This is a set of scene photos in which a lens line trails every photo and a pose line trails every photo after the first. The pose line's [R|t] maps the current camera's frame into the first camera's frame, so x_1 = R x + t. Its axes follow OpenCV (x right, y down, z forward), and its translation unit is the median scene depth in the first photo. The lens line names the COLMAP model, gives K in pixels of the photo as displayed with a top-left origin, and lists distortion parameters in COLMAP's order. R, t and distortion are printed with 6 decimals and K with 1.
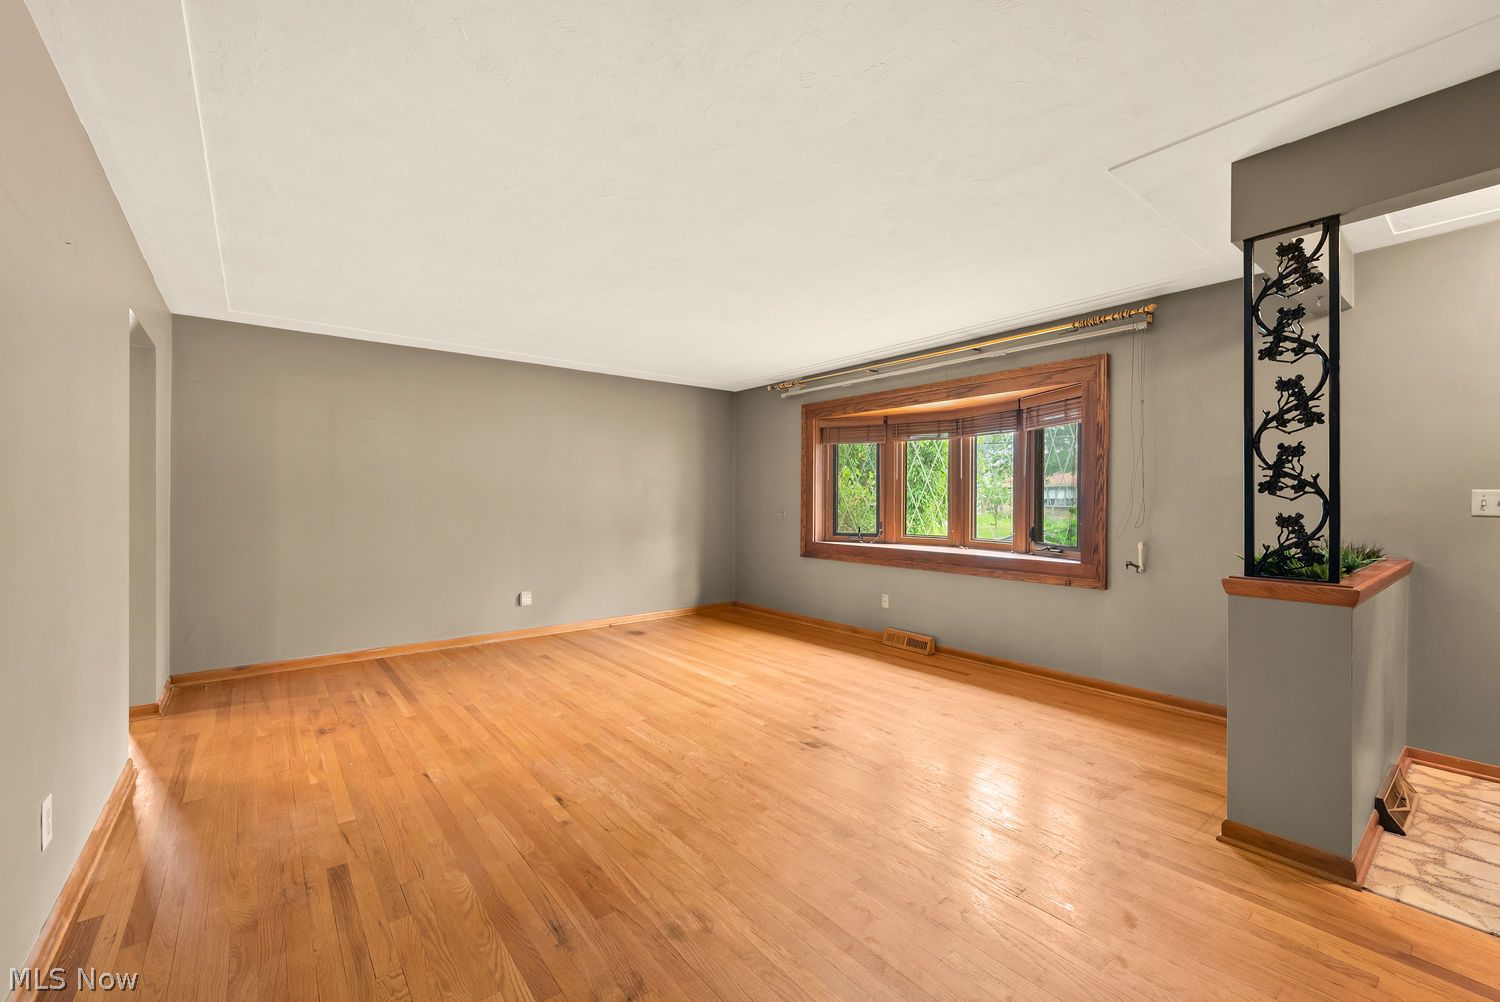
lens RADIAL K [[613.1, 0, 743.1], [0, 613.1, 498.7], [0, 0, 1]] dist [0.001381, -0.000113]
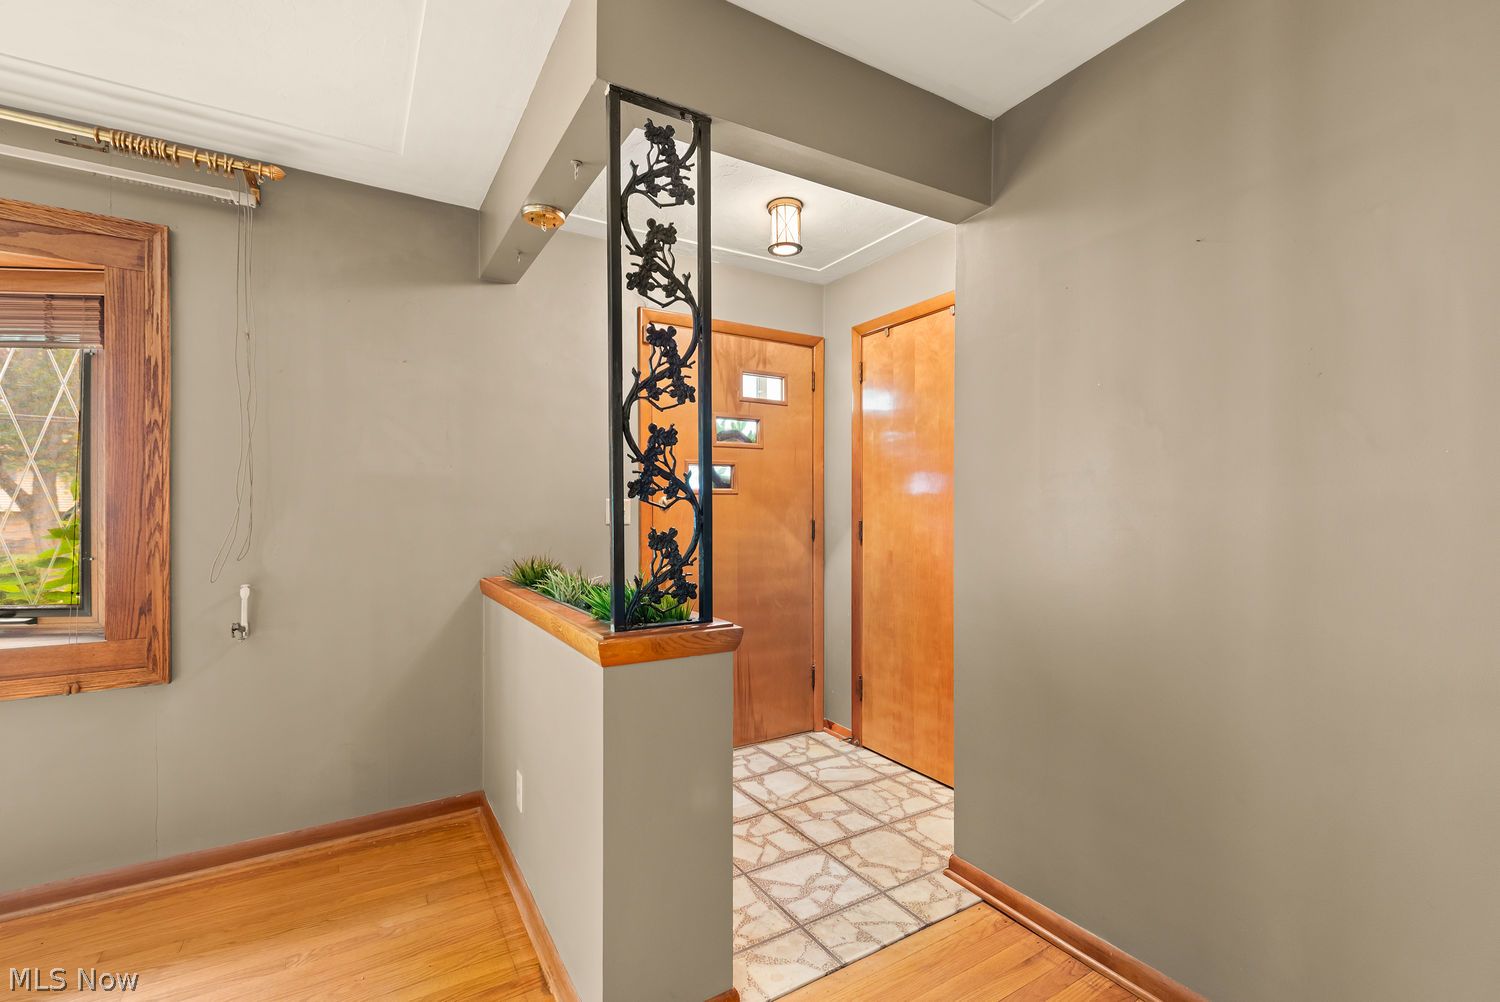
lens RADIAL K [[646.0, 0, 748.9], [0, 646.0, 514.7], [0, 0, 1]] dist [0.002501, -0.000379]
pose [[0.119084, -0.009431, 0.992839, 0.134002], [0.000381, 0.999955, 0.009453, 0.001211], [-0.992884, -0.000747, 0.119082, 0.563573]]
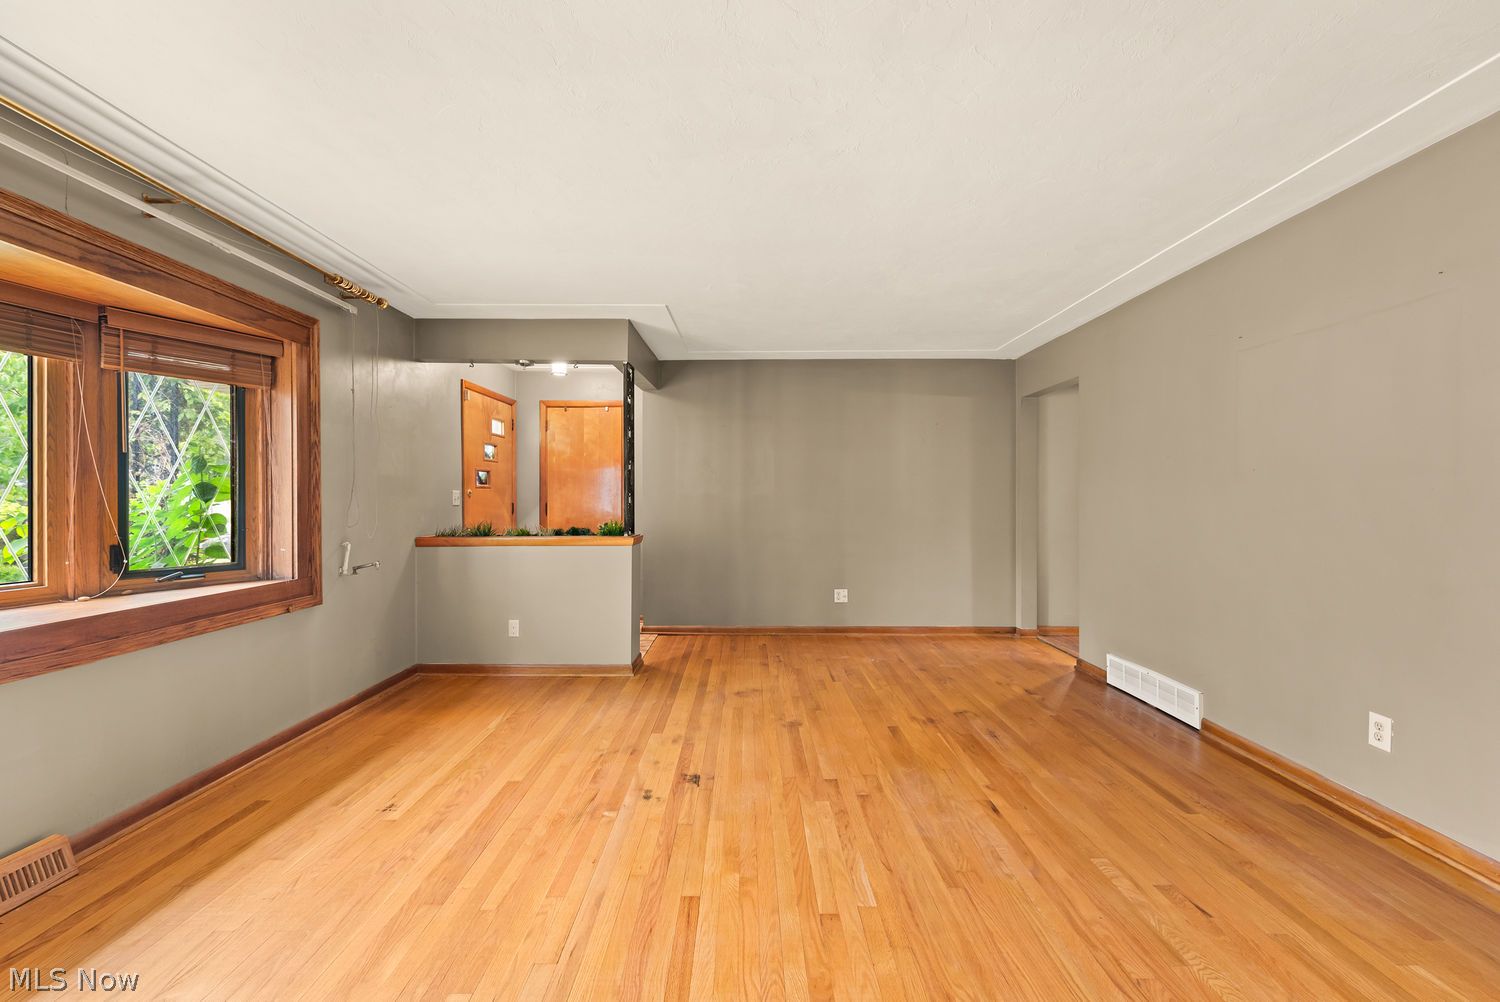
lens RADIAL K [[609.3, 0, 747.2], [0, 609.3, 503.8], [0, 0, 1]] dist [0.010310, -0.006624]
pose [[-0.786981, -0.008772, 0.616915, -0.475228], [-0.001931, 0.999929, 0.011754, 0.001276], [-0.616974, 0.008059, -0.786942, 1.628372]]
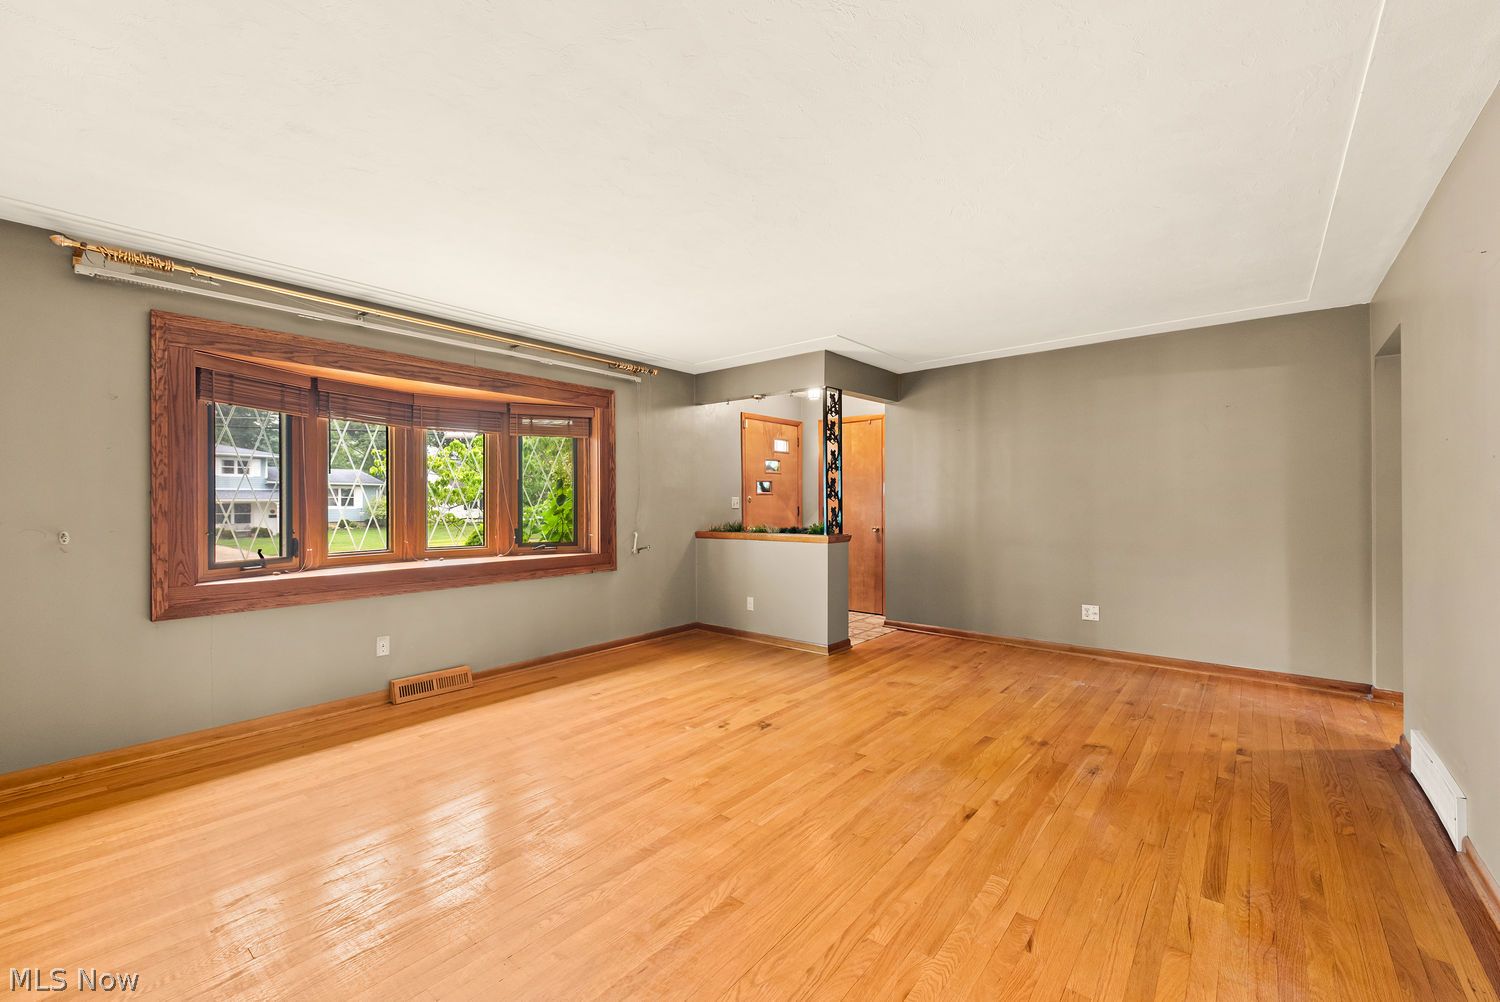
lens RADIAL K [[611.9, 0, 749.8], [0, 611.9, 507.5], [0, 0, 1]] dist [0.001106, -0.000717]
pose [[-0.212010, -0.009524, 0.977221, -0.943260], [0.003104, 0.999941, 0.010419, 0.000412], [-0.977262, 0.005242, -0.211968, 1.253770]]
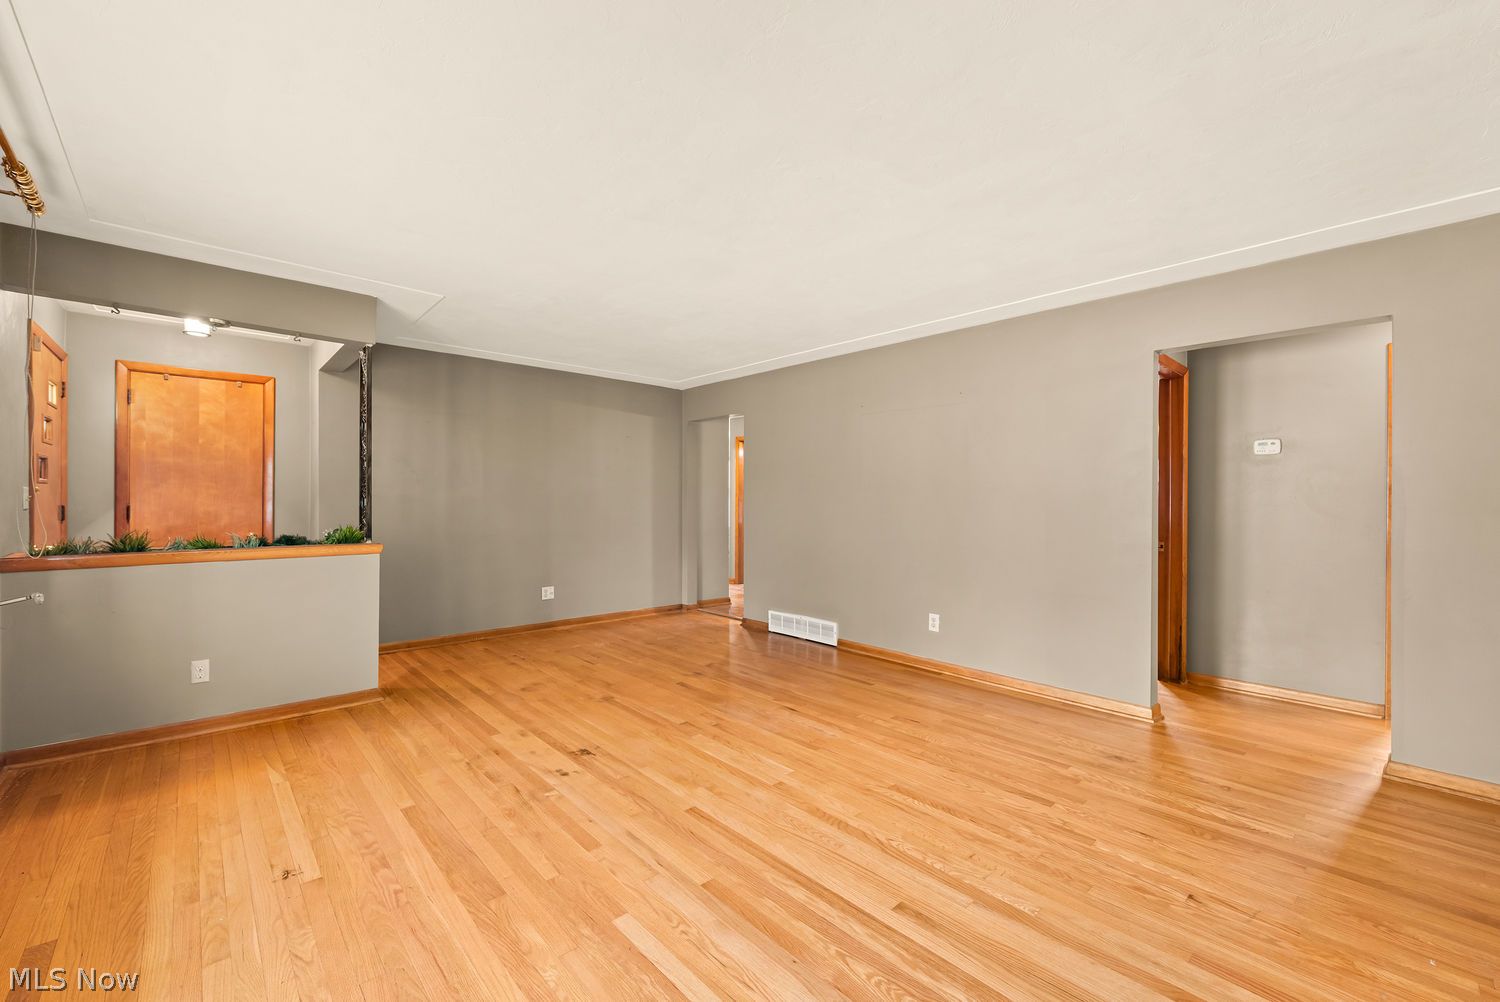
lens RADIAL K [[611.9, 0, 749.8], [0, 611.9, 507.5], [0, 0, 1]] dist [0.001106, -0.000717]
pose [[-0.996972, -0.005880, -0.077540, -0.070498], [-0.006853, 0.999901, 0.012282, 0.000306], [0.077460, 0.012776, -0.996914, 1.978545]]
